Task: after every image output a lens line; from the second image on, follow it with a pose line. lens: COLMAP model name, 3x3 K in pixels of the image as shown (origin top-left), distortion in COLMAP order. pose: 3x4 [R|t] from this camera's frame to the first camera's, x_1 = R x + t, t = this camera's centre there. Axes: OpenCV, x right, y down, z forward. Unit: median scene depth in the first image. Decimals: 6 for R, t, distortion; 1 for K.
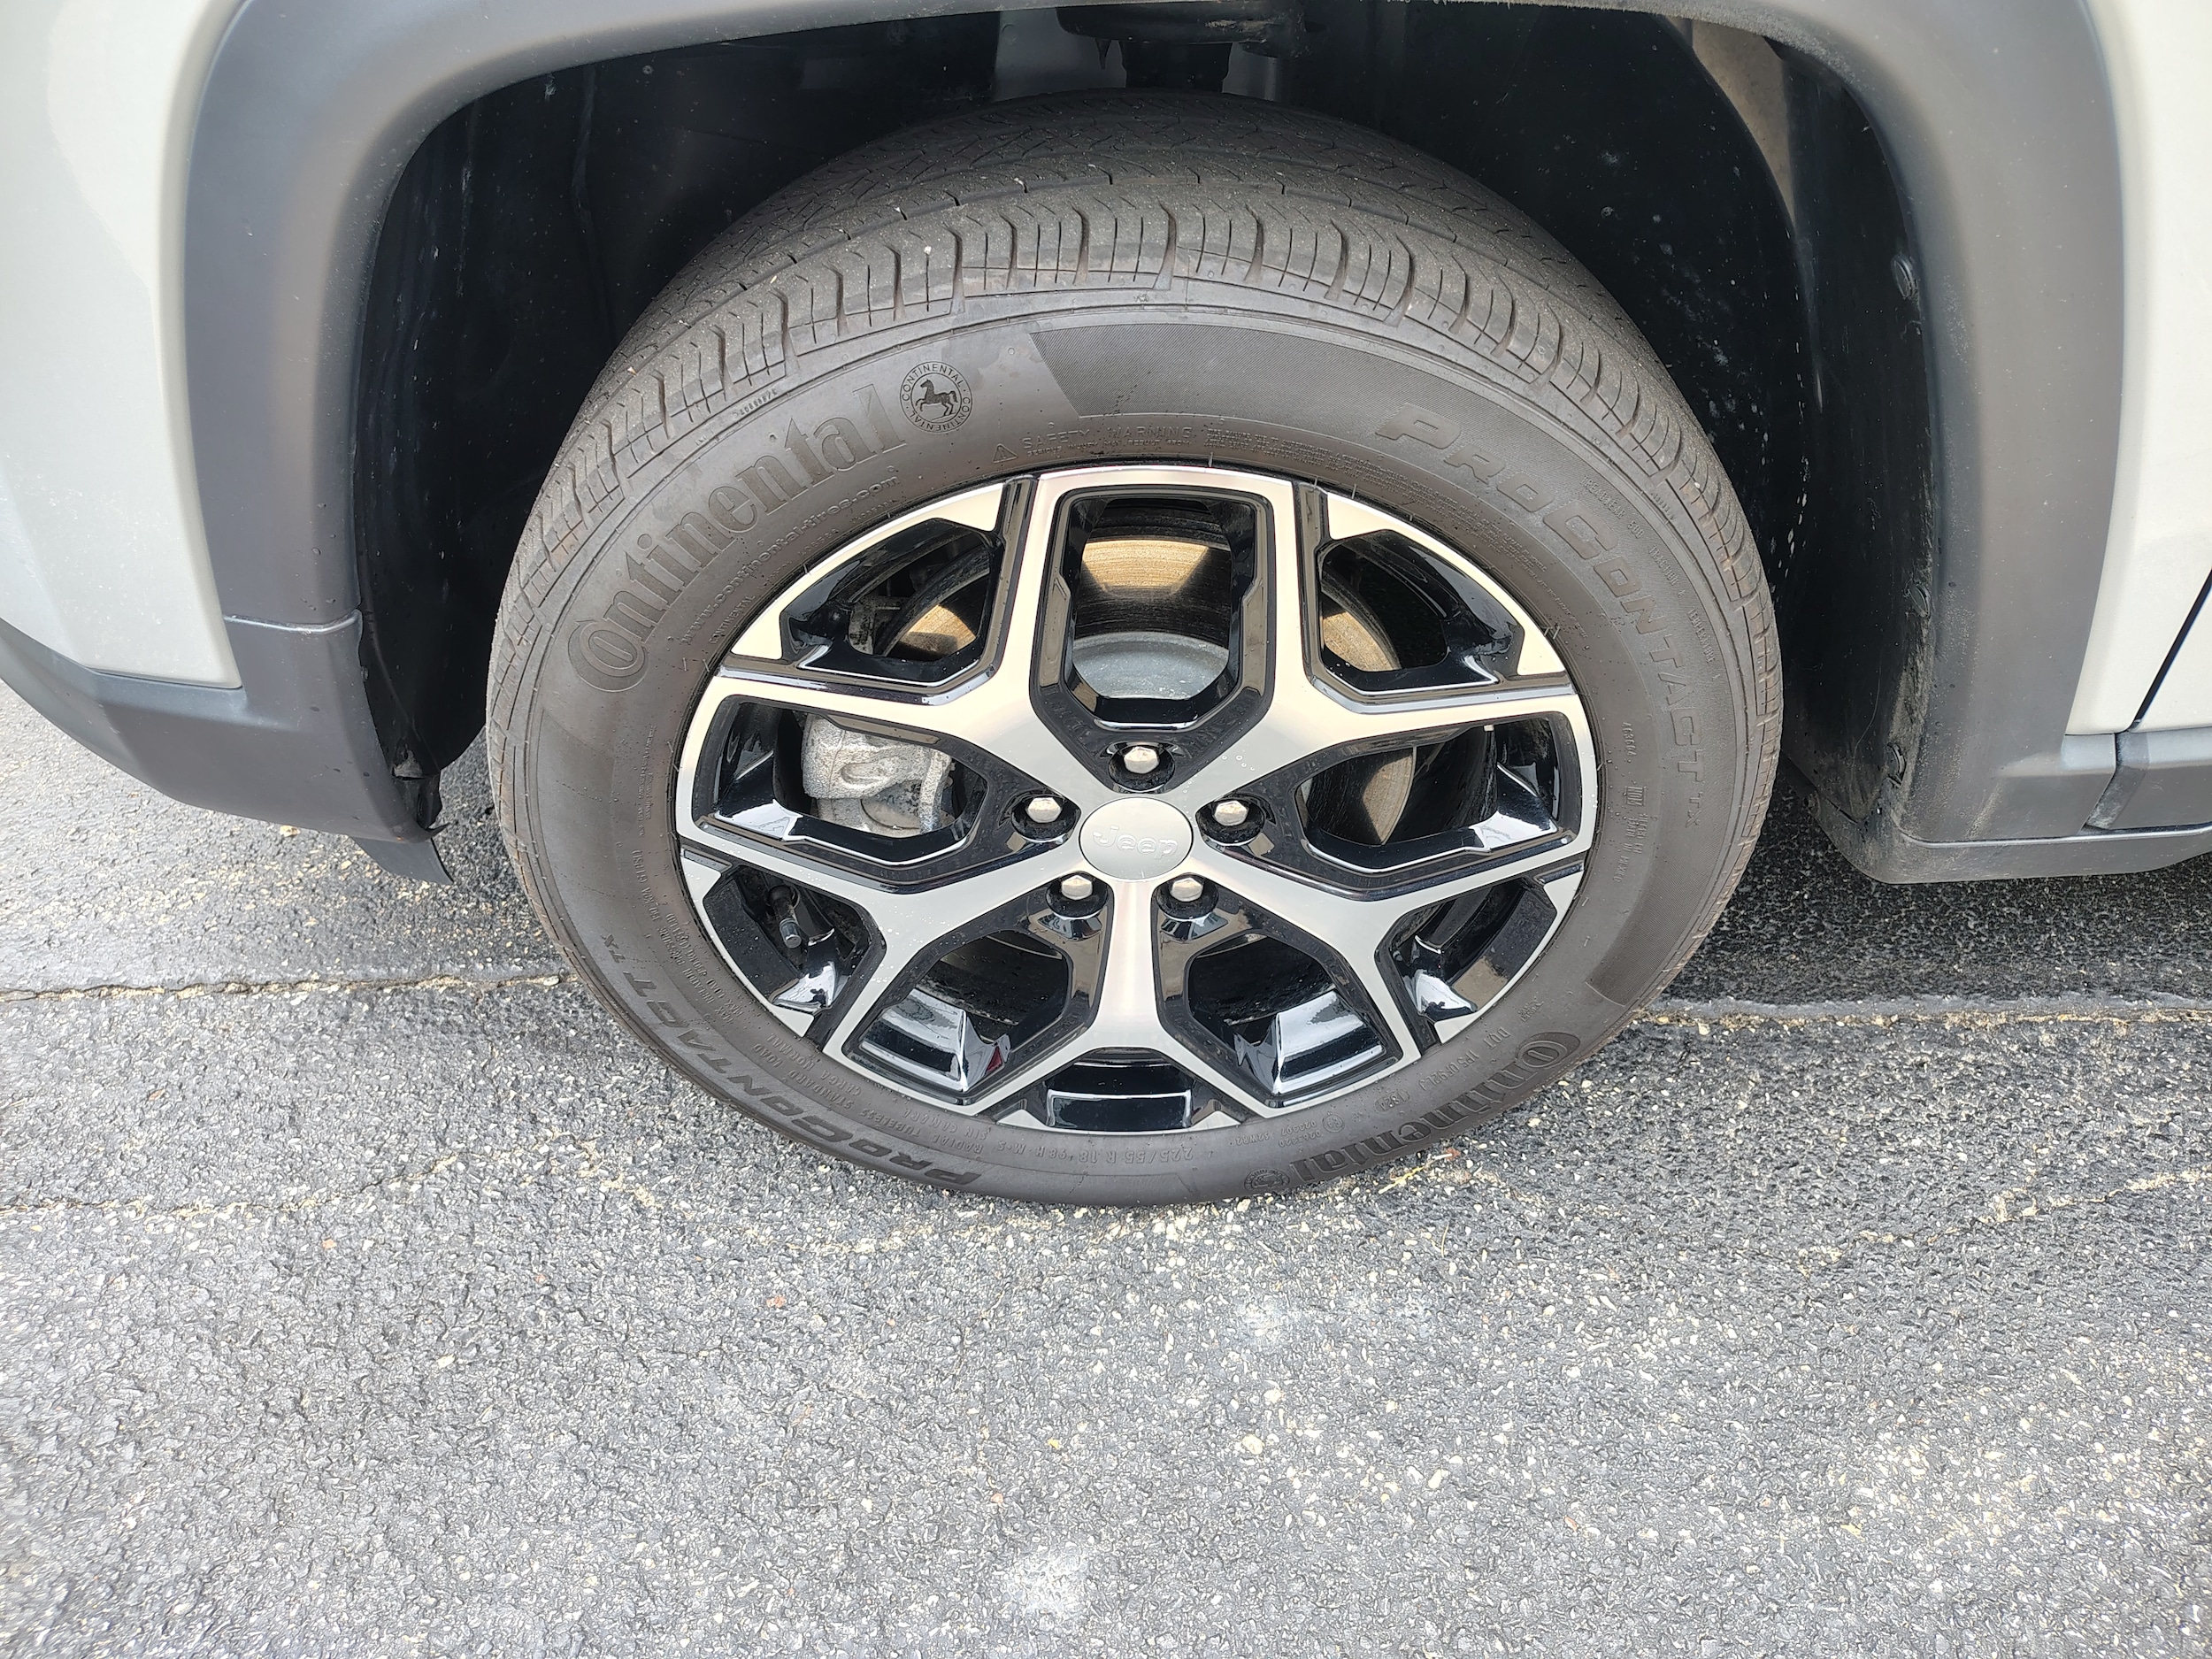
lens RADIAL K [[1517.2, 0, 1113.6], [0, 1517.2, 825.7], [0, 0, 1]] dist [0.018667, -0.013637]
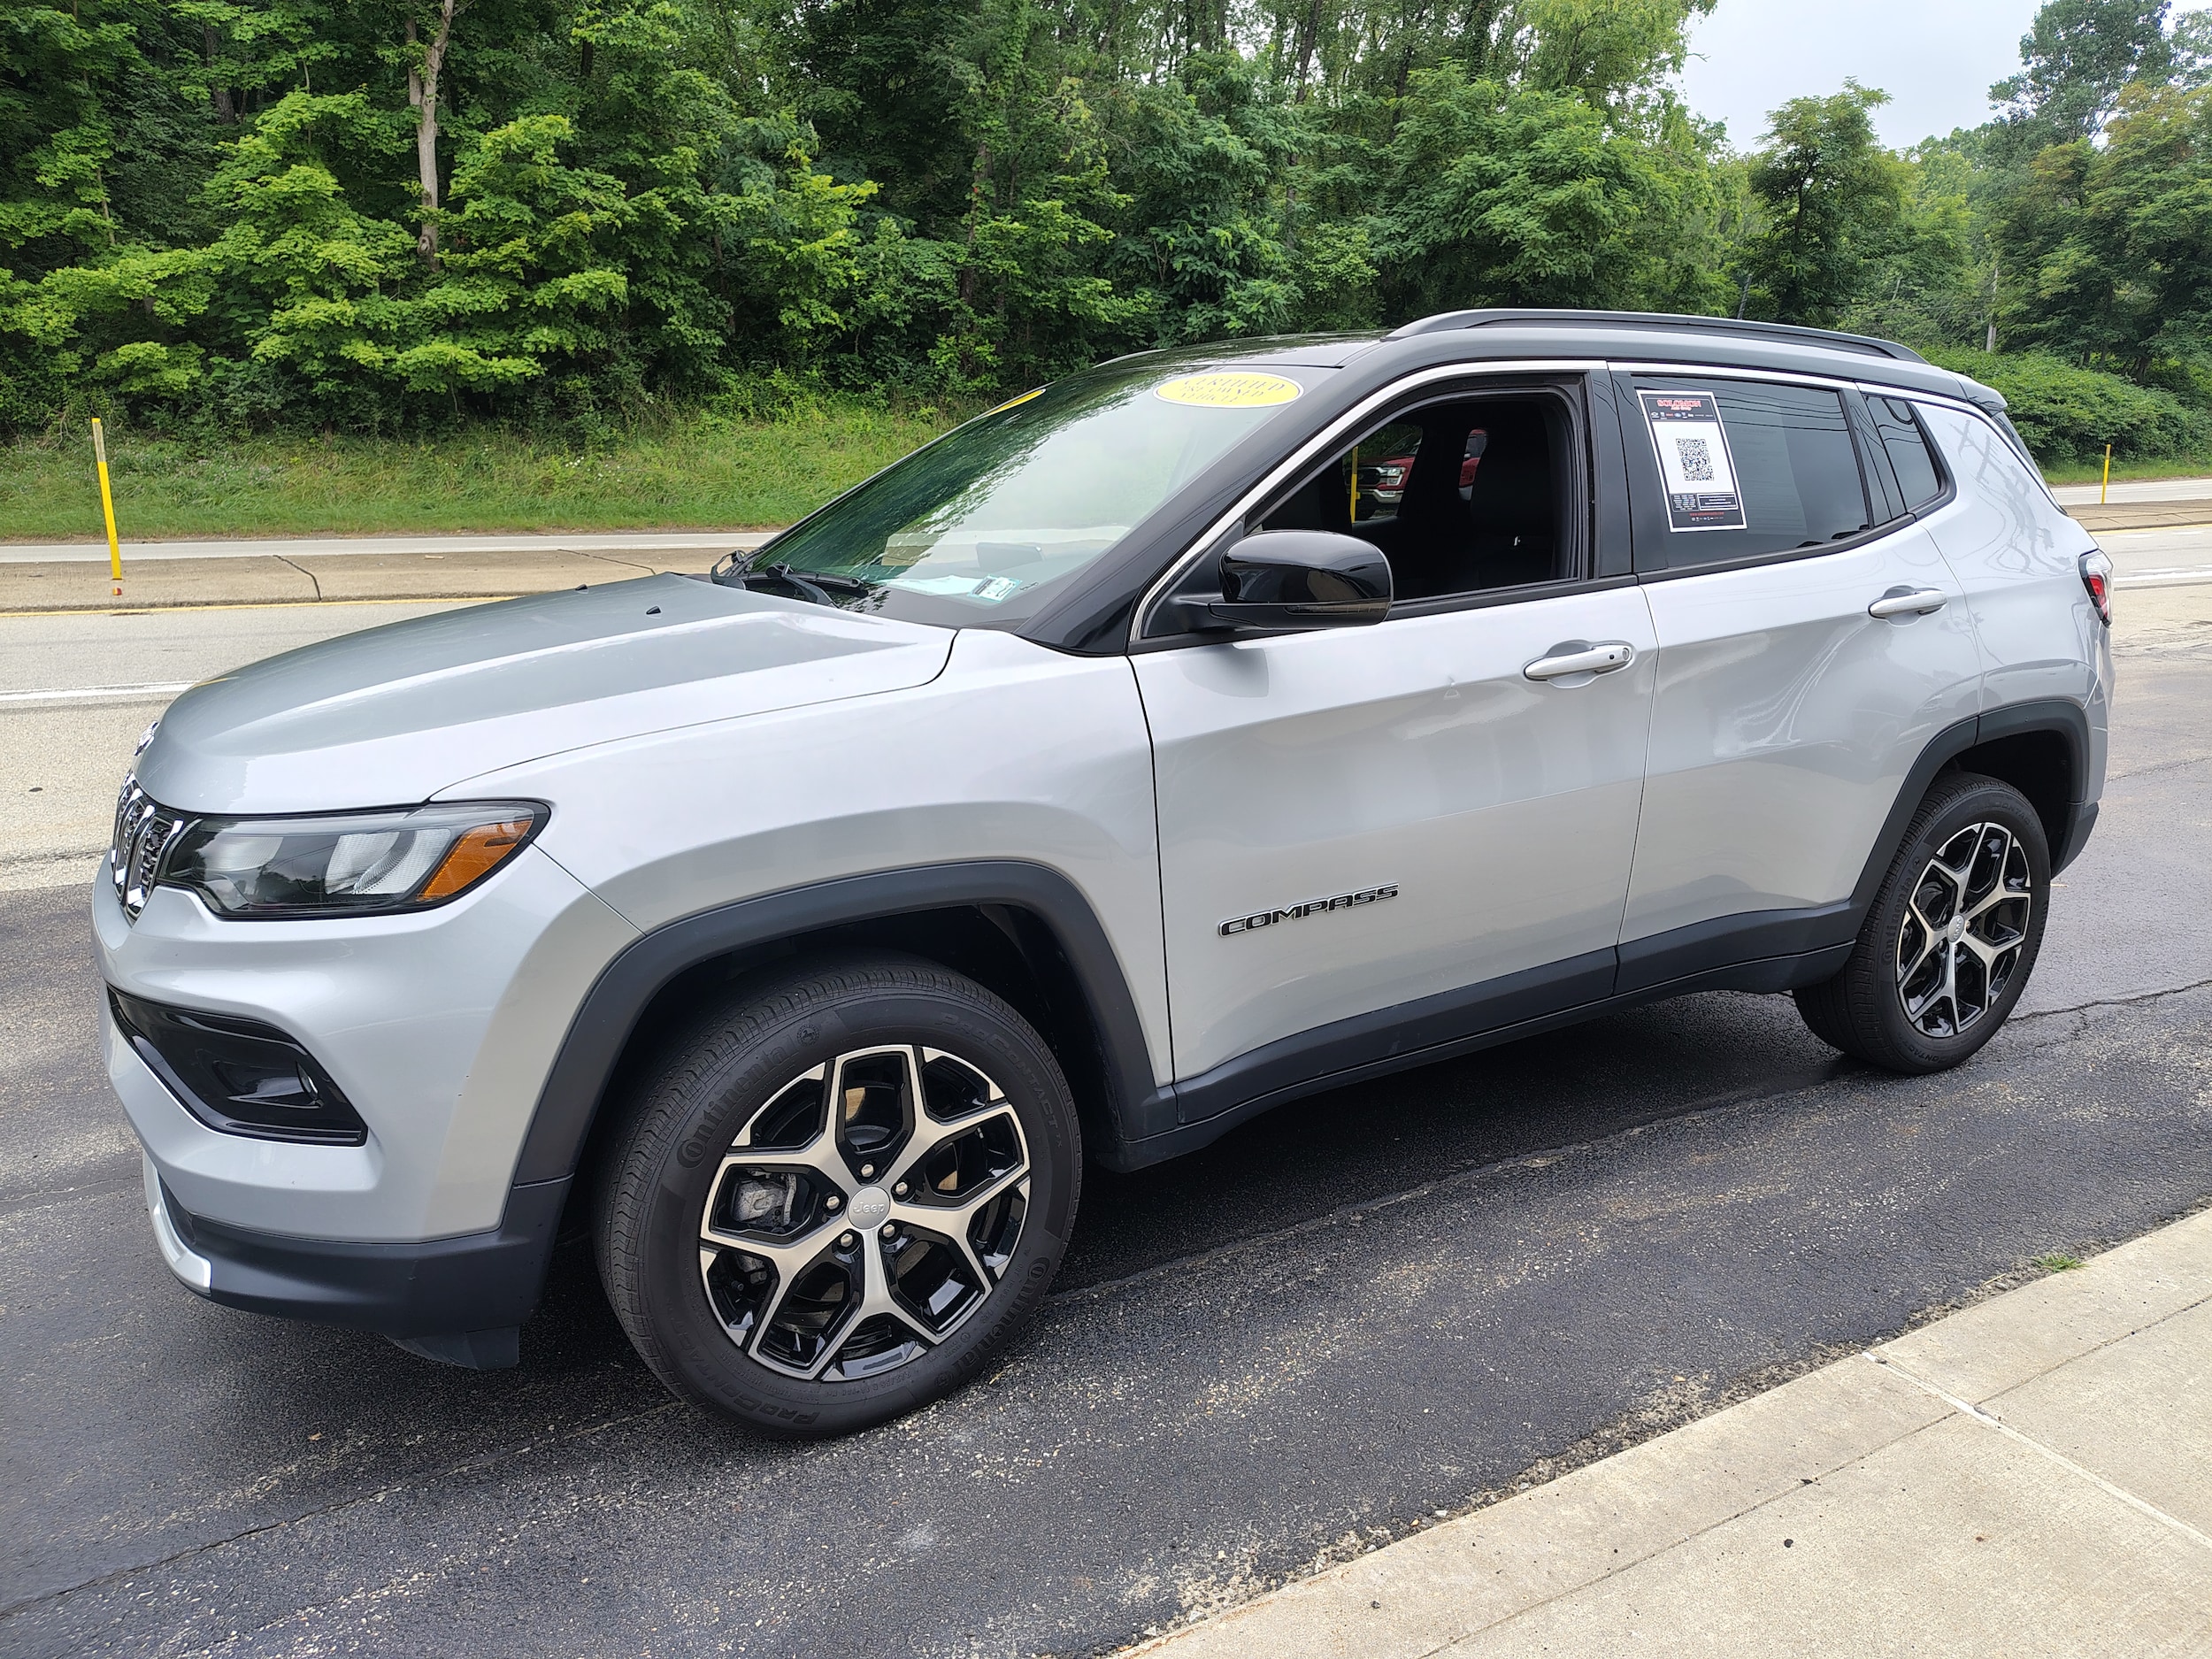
lens RADIAL K [[1517.2, 0, 1110.3], [0, 1517.2, 852.7], [0, 0, 1]] dist [0.018667, -0.013637]
pose [[0.864516, -0.117449, 0.488690, -0.860441], [0.349268, 0.839570, -0.416094, 0.754012], [-0.361419, 0.530404, 0.766843, -1.501073]]
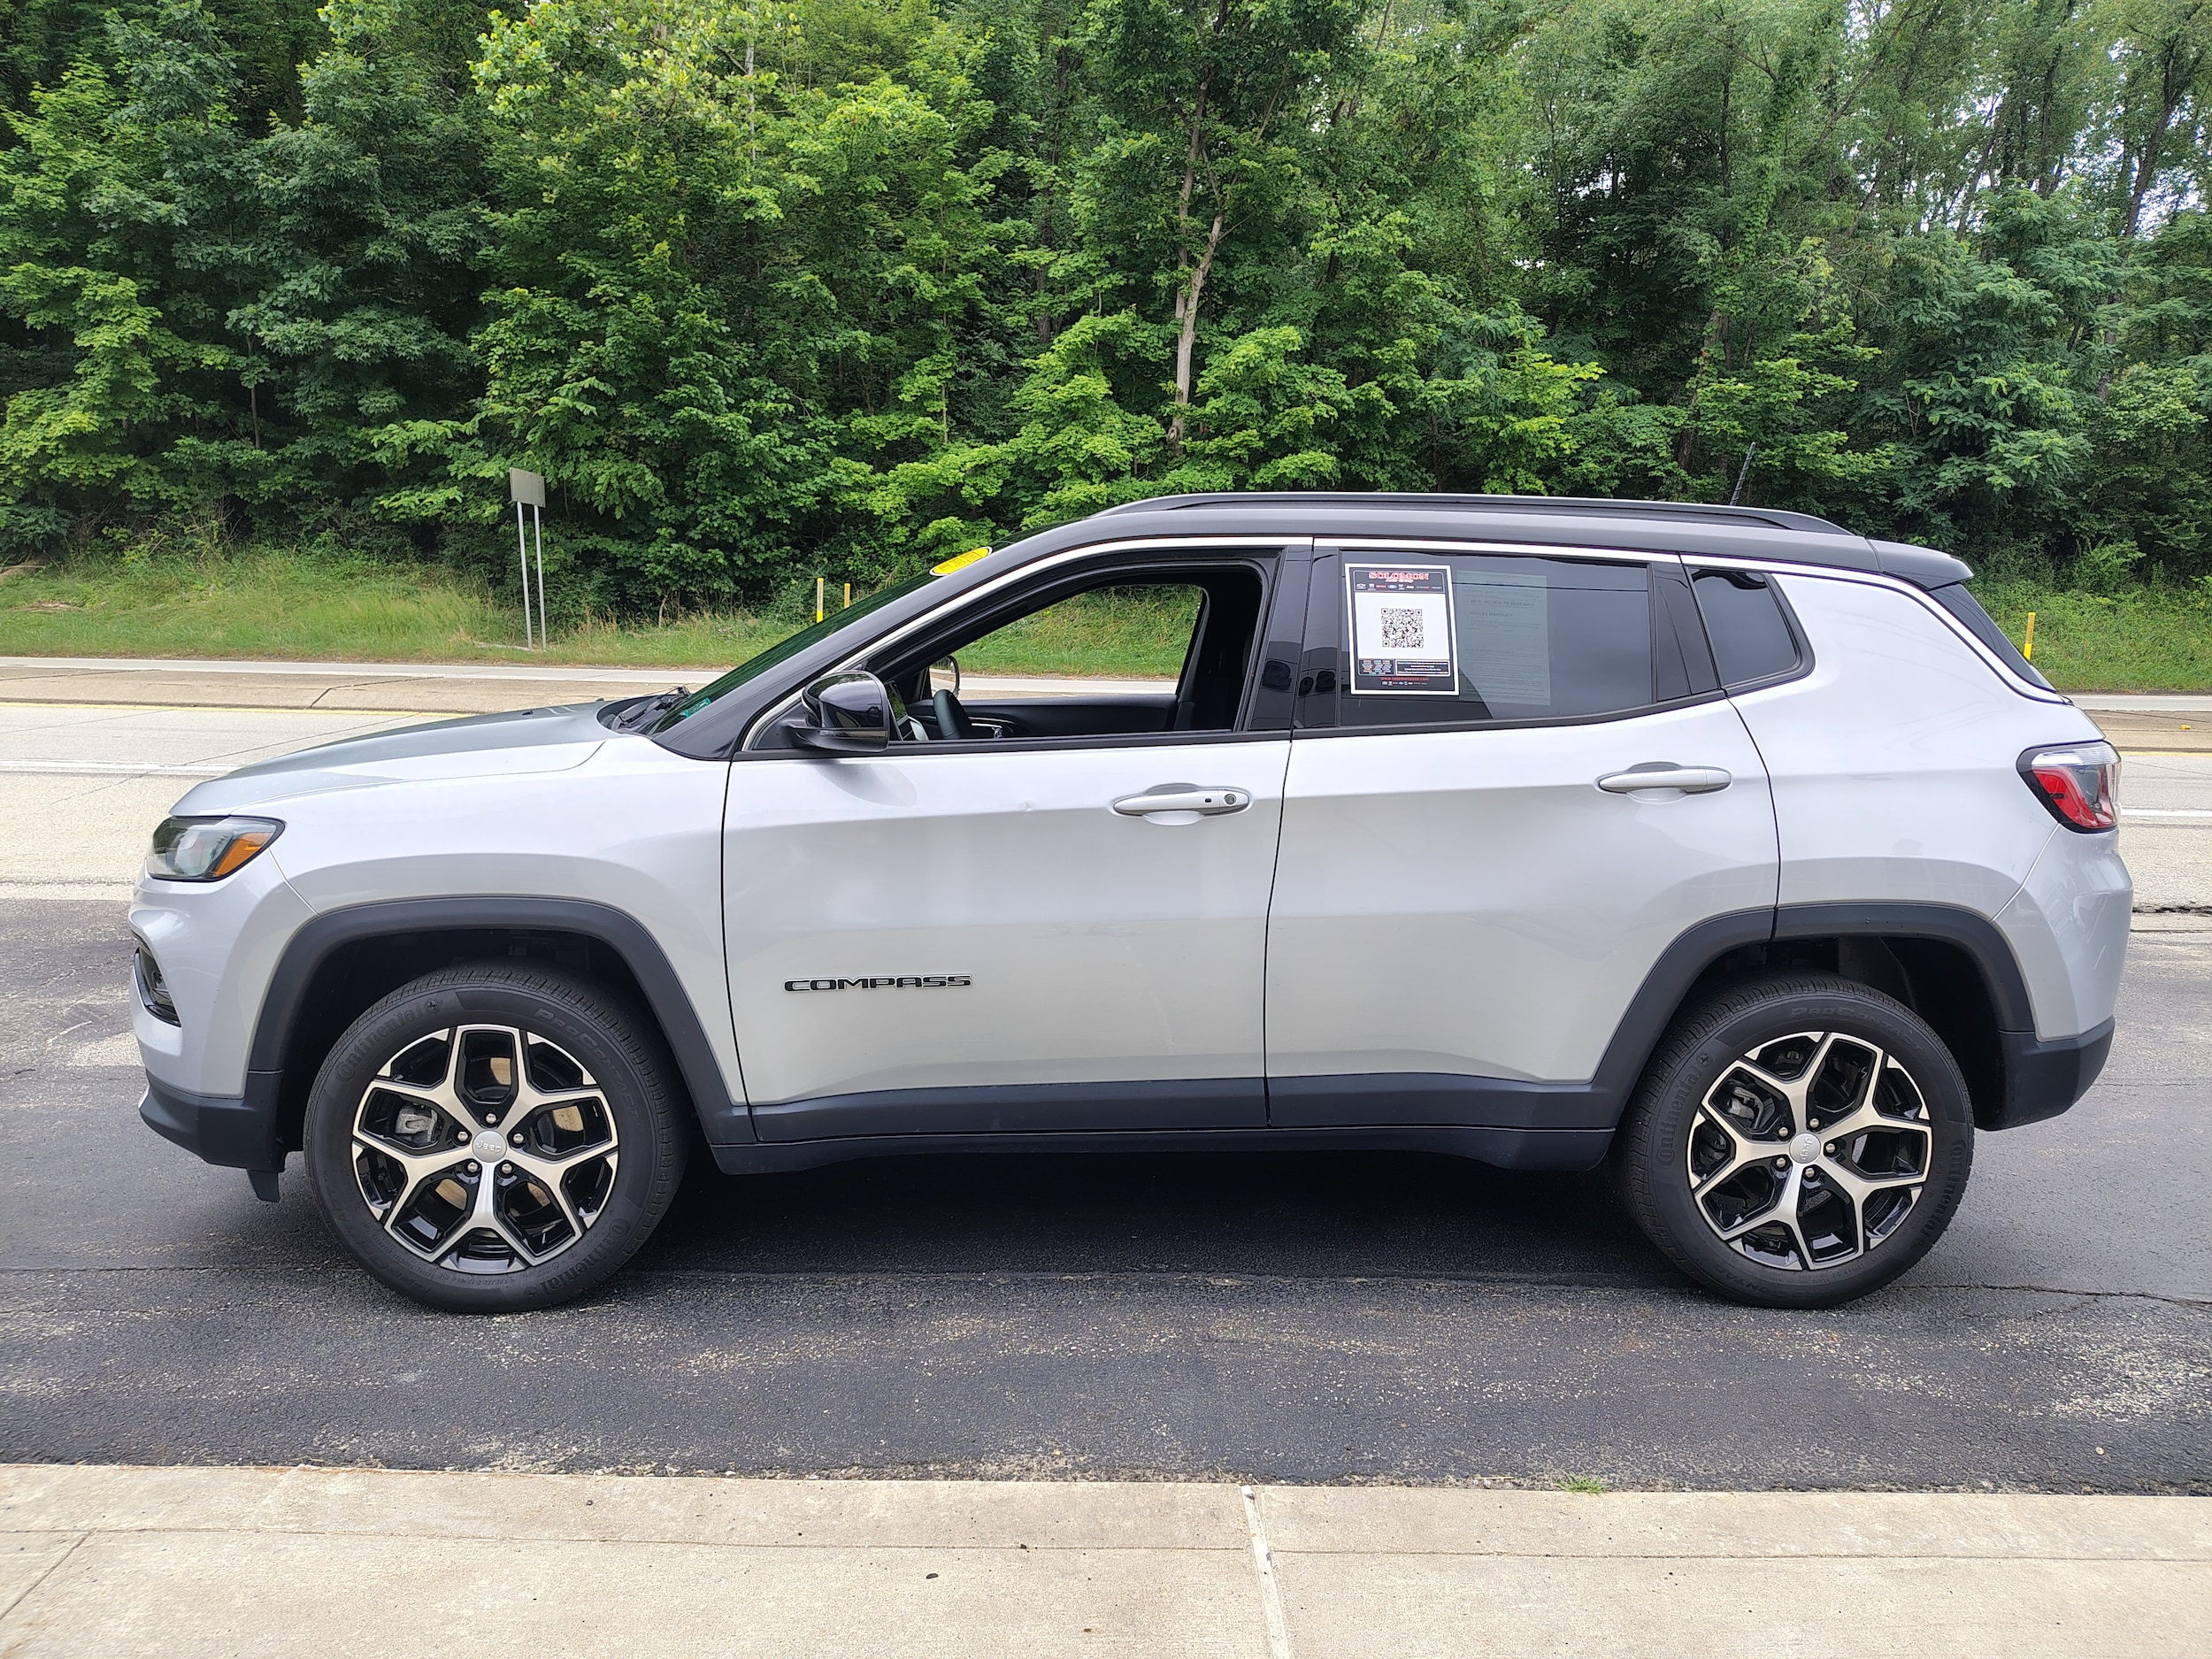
lens RADIAL K [[1517.2, 0, 1113.8], [0, 1517.2, 843.1], [0, 0, 1]] dist [0.018667, -0.013637]
pose [[0.998980, 0.020473, 0.040247, 1.372699], [0.007256, 0.806938, -0.590592, 1.615625], [-0.044568, 0.590281, 0.805966, -2.430176]]
